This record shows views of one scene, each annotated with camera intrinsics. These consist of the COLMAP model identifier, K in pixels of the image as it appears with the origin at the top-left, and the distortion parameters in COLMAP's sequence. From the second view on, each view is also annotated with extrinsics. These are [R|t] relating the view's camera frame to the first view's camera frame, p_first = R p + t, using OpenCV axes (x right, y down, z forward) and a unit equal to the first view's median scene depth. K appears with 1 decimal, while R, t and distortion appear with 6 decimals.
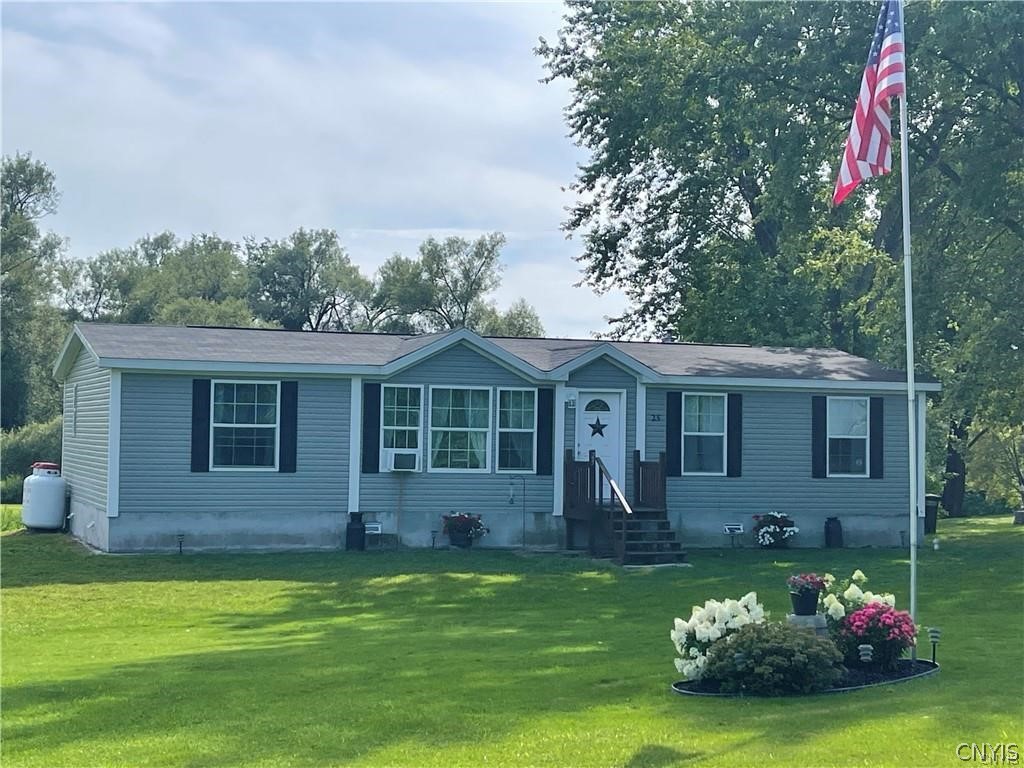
lens RADIAL K [[1757.7, 0, 512.0], [0, 1757.7, 384.0], [0, 0, 1]] dist [0.068525, -0.050222]
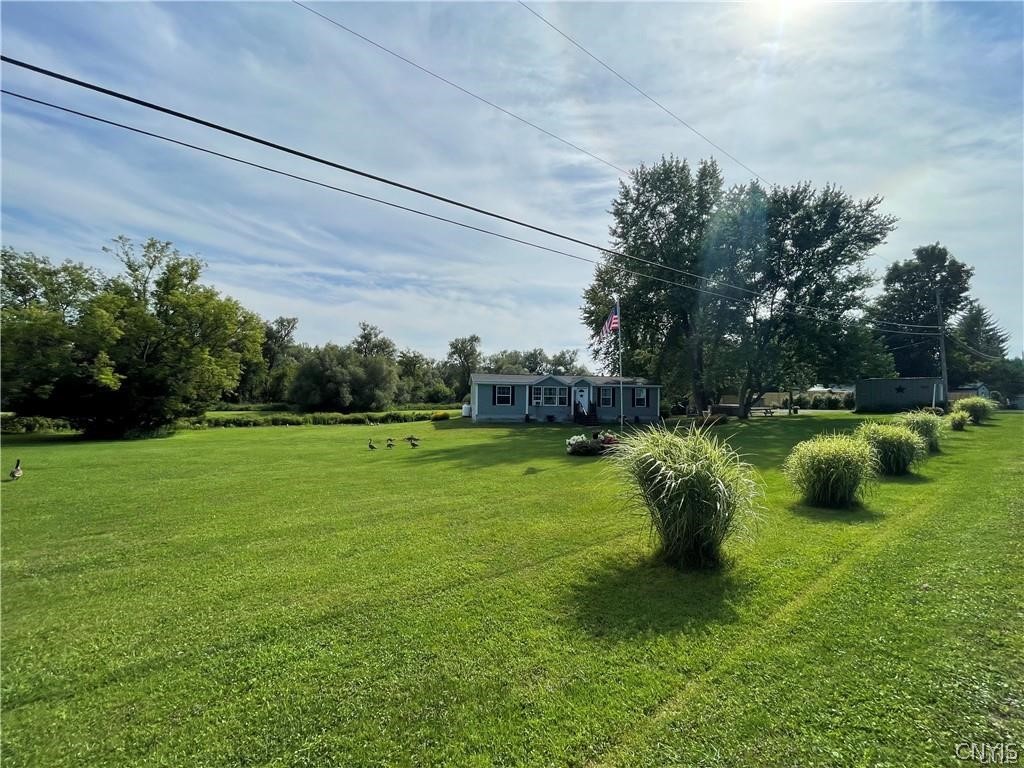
lens RADIAL K [[411.7, 0, 512.0], [0, 411.7, 384.0], [0, 0, 1]] dist [0.000257, 0.000022]
pose [[0.977779, -0.005172, -0.209575, 0.096583], [0.006990, 0.999944, 0.007934, -0.014914], [0.209522, -0.009223, 0.977760, -0.070368]]
